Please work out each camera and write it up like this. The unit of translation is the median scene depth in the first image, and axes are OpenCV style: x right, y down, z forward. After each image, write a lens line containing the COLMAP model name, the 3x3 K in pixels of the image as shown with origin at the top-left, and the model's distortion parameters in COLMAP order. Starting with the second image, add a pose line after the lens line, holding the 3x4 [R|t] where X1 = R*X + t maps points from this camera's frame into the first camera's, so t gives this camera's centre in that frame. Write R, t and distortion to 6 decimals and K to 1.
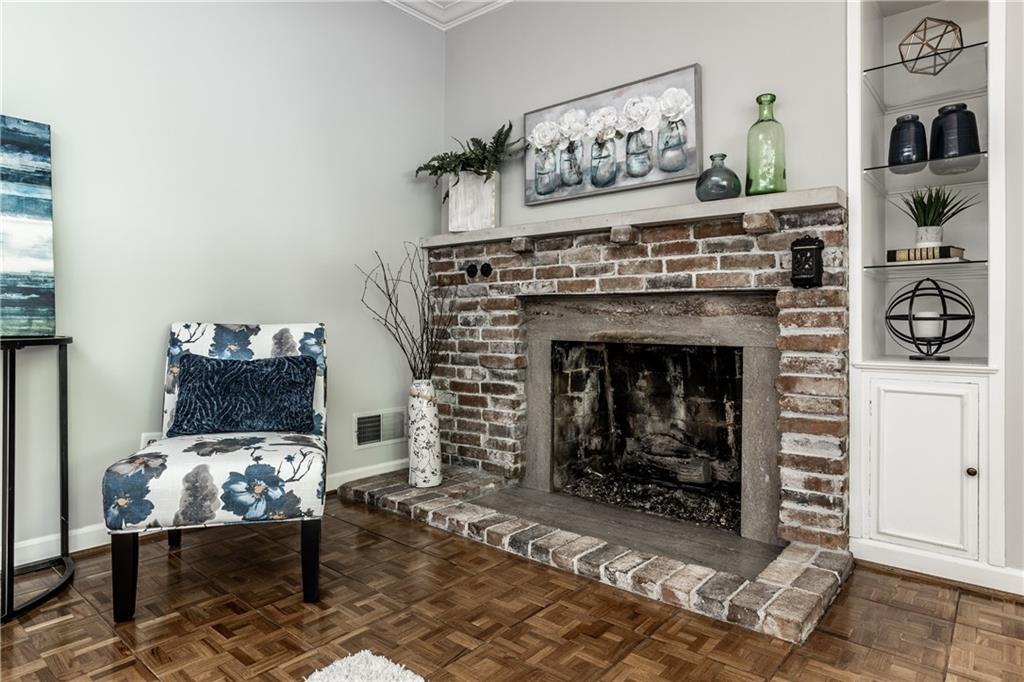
lens RADIAL K [[607.7, 0, 477.5], [0, 607.7, 318.3], [0, 0, 1]] dist [-0.046193, 0.008323]
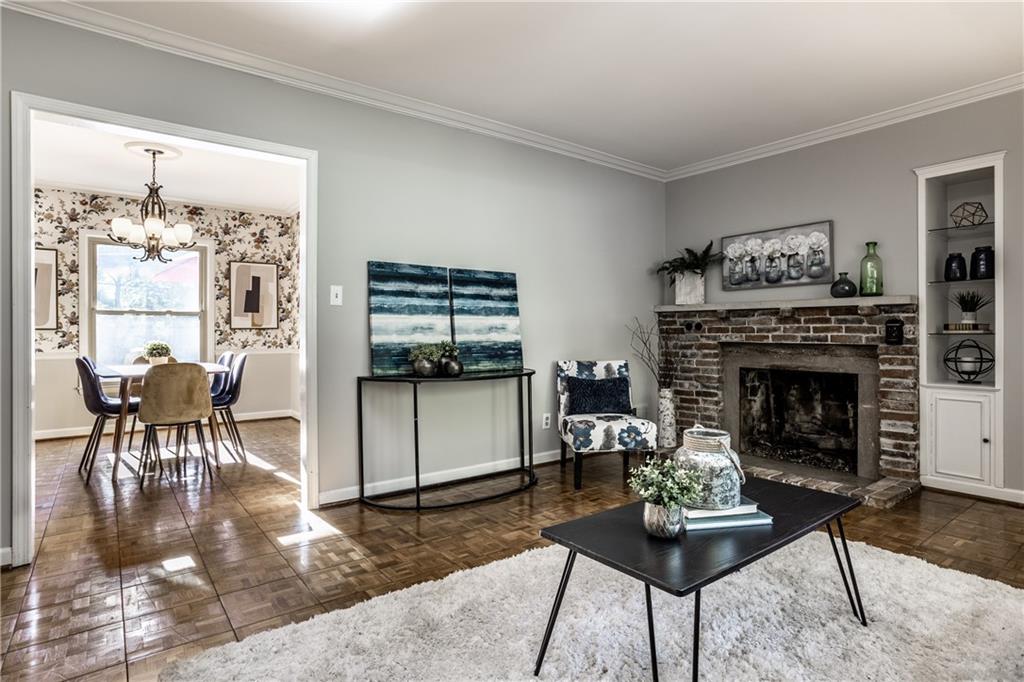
lens RADIAL K [[538.6, 0, 480.8], [0, 538.6, 329.7], [0, 0, 1]] dist [-0.060172, 0.021604]
pose [[0.976874, -0.006388, -0.213721, -0.322457], [0.006815, 0.999976, 0.001265, -0.091257], [0.213708, -0.002692, 0.976894, -0.765086]]
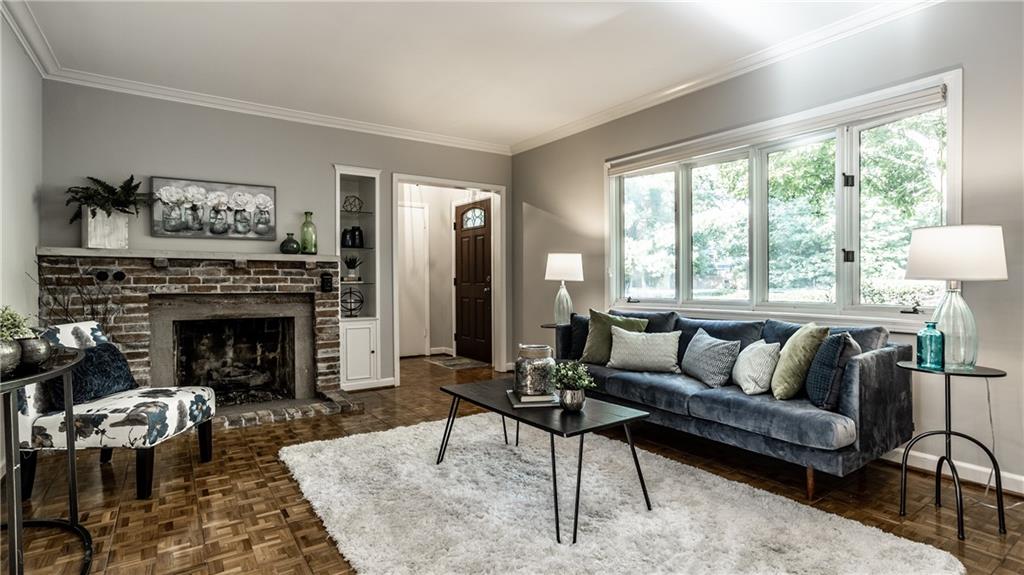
lens RADIAL K [[504.7, 0, 515.0], [0, 504.7, 286.3], [0, 0, 1]] dist [0.026170, 0.001563]
pose [[0.241337, -0.012250, 0.970364, -1.133253], [-0.003569, 0.999902, 0.013511, -0.089376], [-0.970435, -0.006724, 0.241270, -0.262208]]
